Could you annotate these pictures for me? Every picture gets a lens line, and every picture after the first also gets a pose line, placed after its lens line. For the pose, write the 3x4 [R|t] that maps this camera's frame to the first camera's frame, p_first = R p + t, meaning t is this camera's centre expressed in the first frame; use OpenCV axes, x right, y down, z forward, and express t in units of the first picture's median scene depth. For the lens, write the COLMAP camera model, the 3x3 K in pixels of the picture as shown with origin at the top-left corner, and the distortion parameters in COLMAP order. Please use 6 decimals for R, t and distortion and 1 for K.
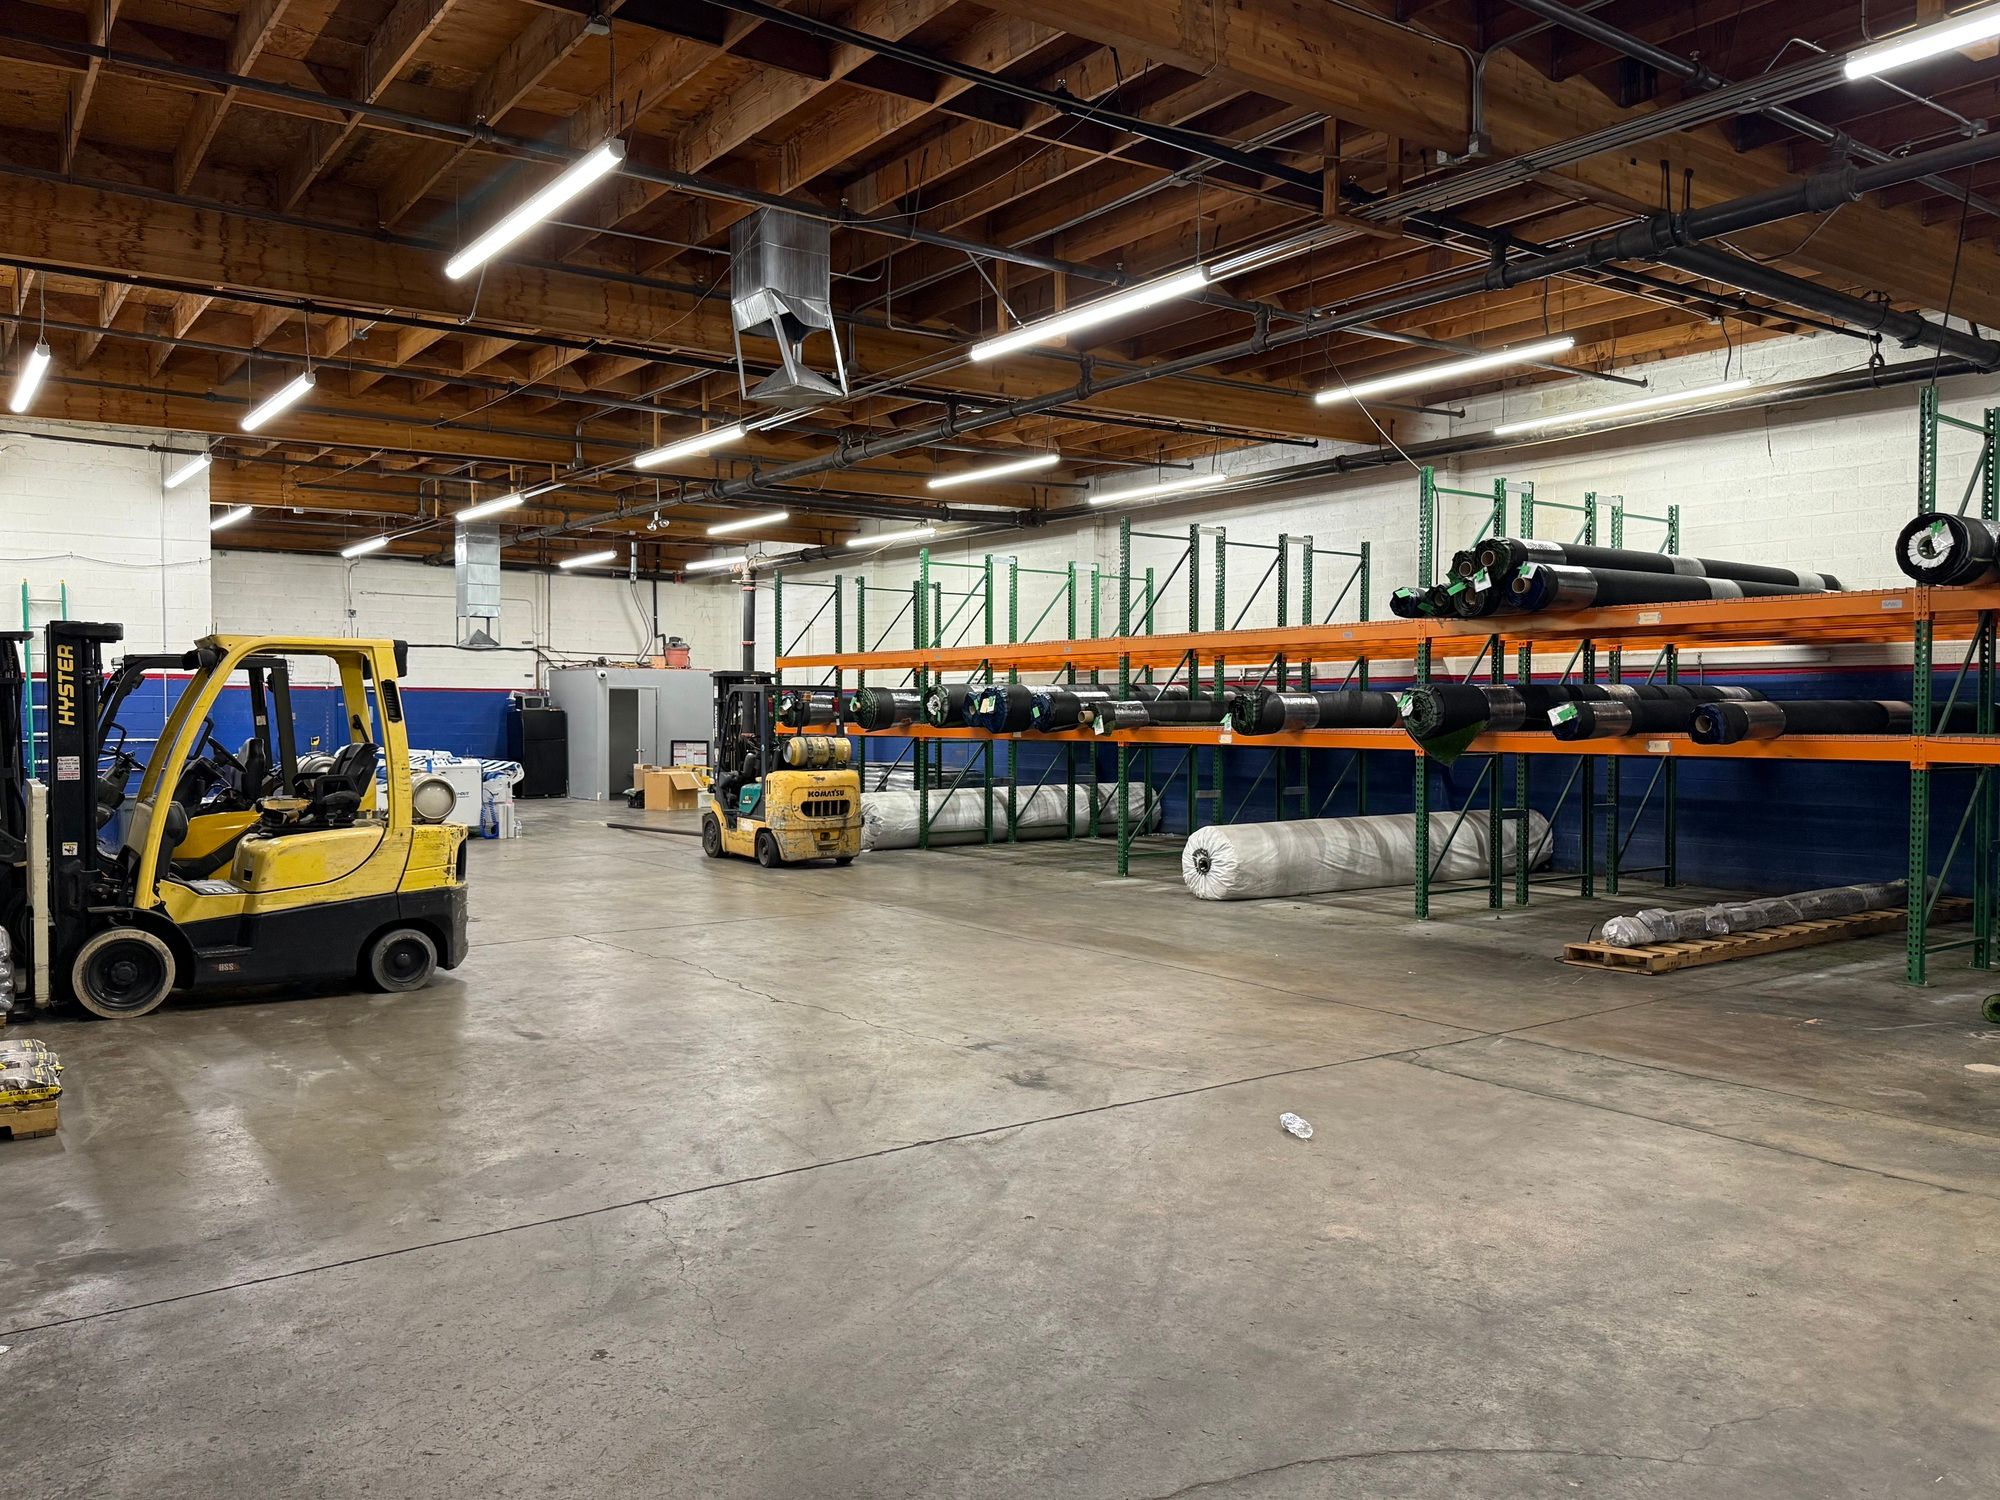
lens RADIAL K [[1552.9, 0, 996.8], [0, 1552.9, 769.5], [0, 0, 1]] dist [0.060148, -0.083889]
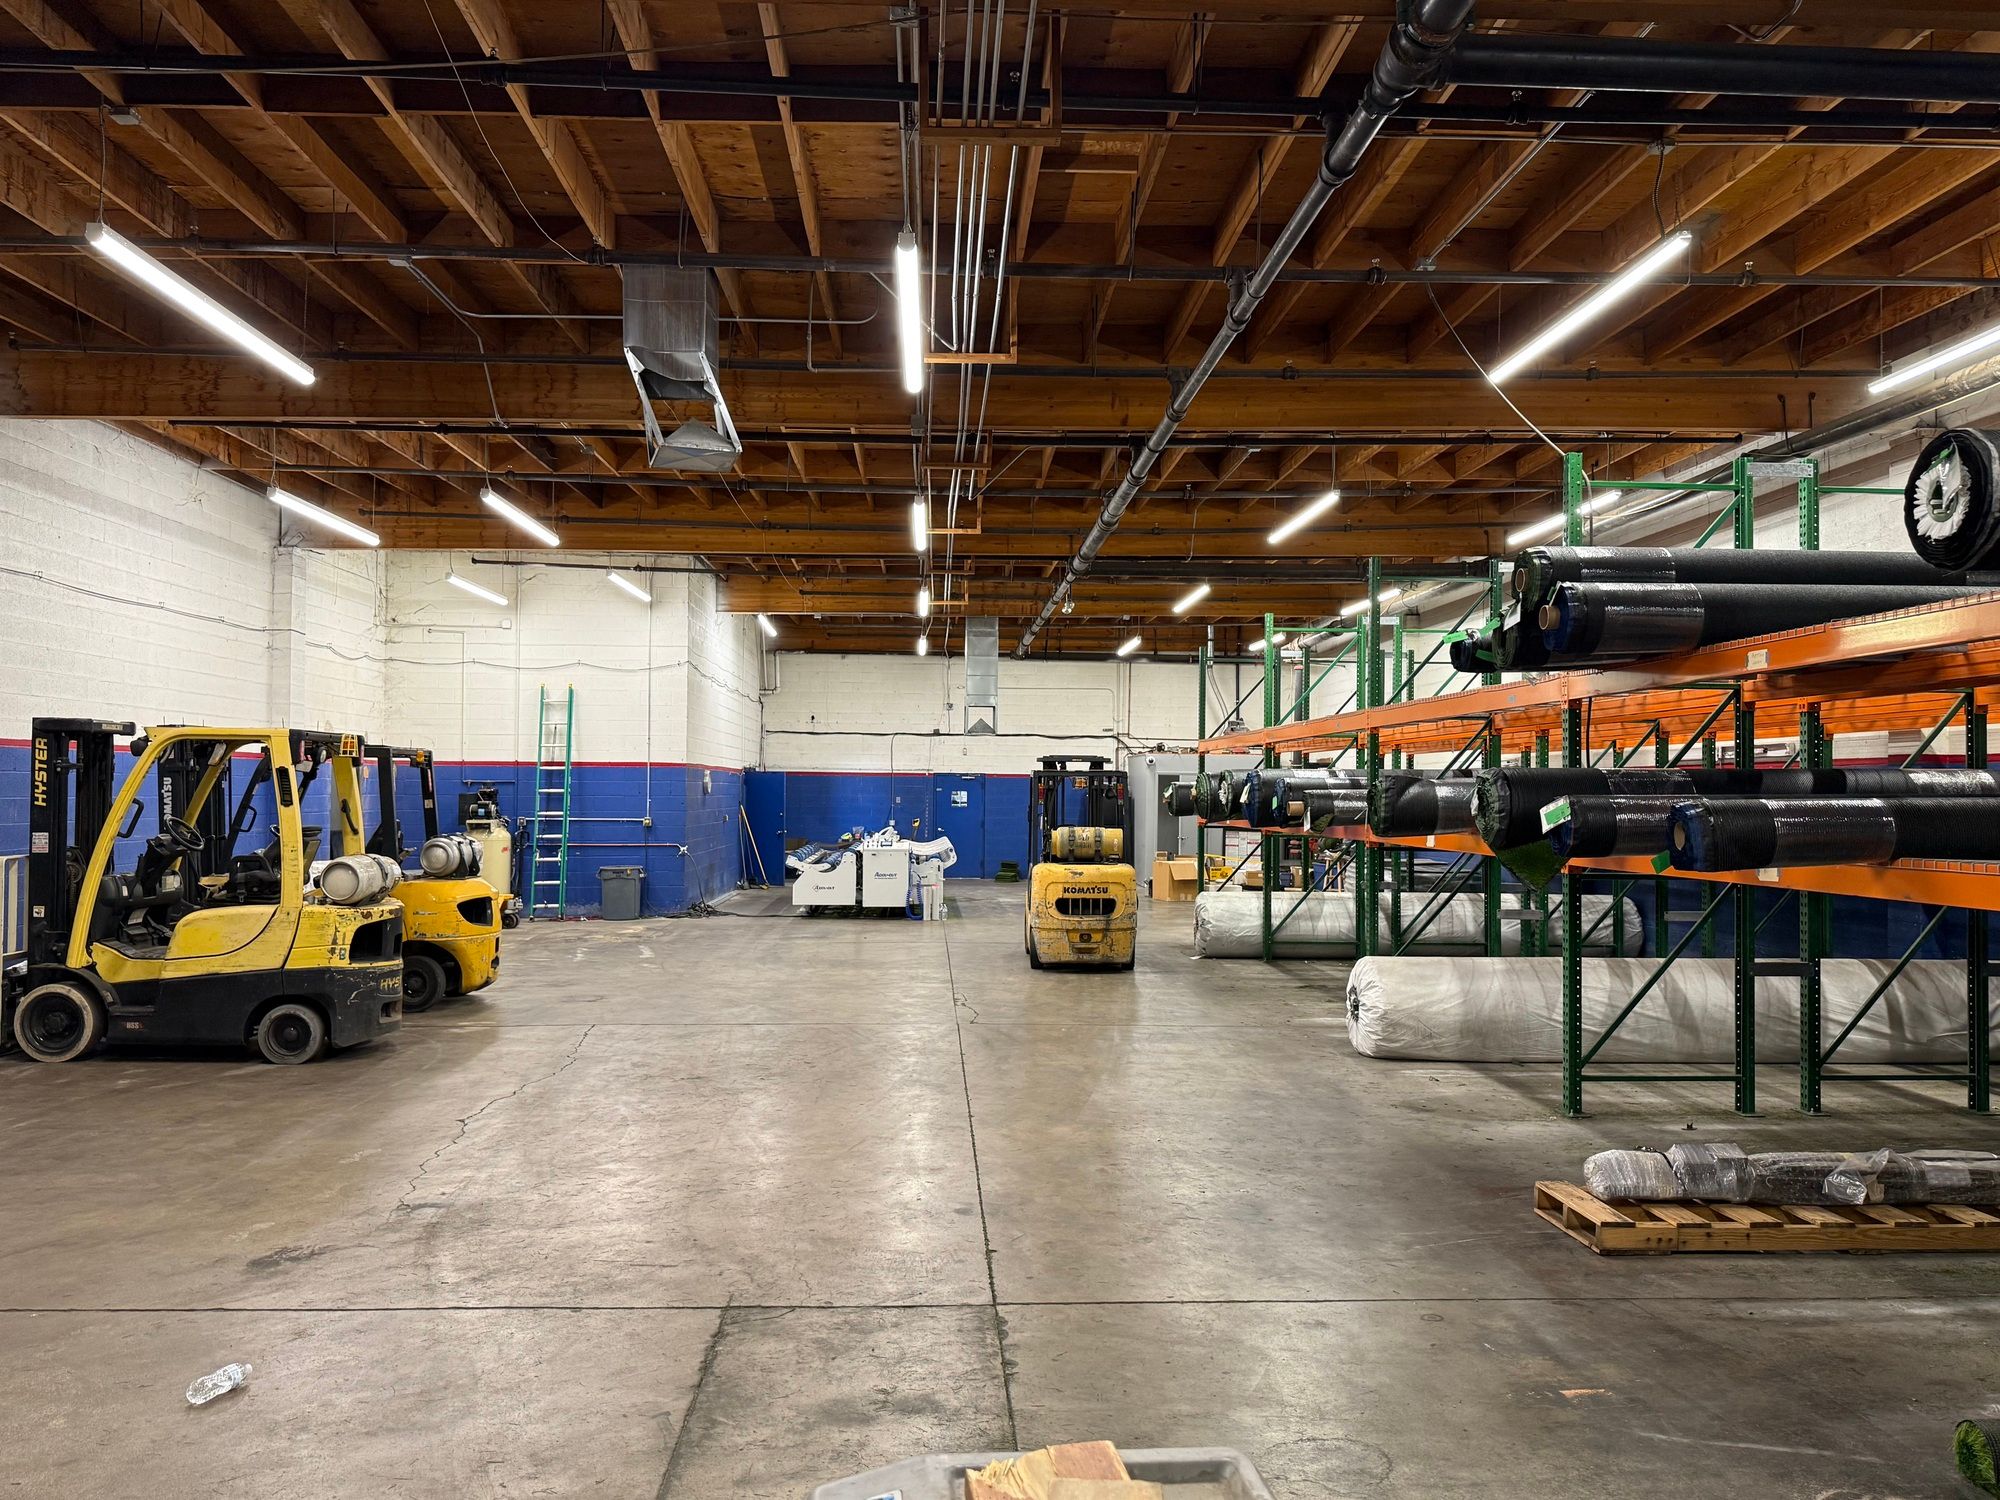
lens RADIAL K [[1525.3, 0, 981.2], [0, 1525.3, 762.3], [0, 0, 1]] dist [0.101323, -0.166881]
pose [[0.827351, -0.004748, -0.561666, 0.340729], [-0.029154, 0.998253, -0.051383, -0.011545], [0.560929, 0.058886, 0.825767, 0.231867]]
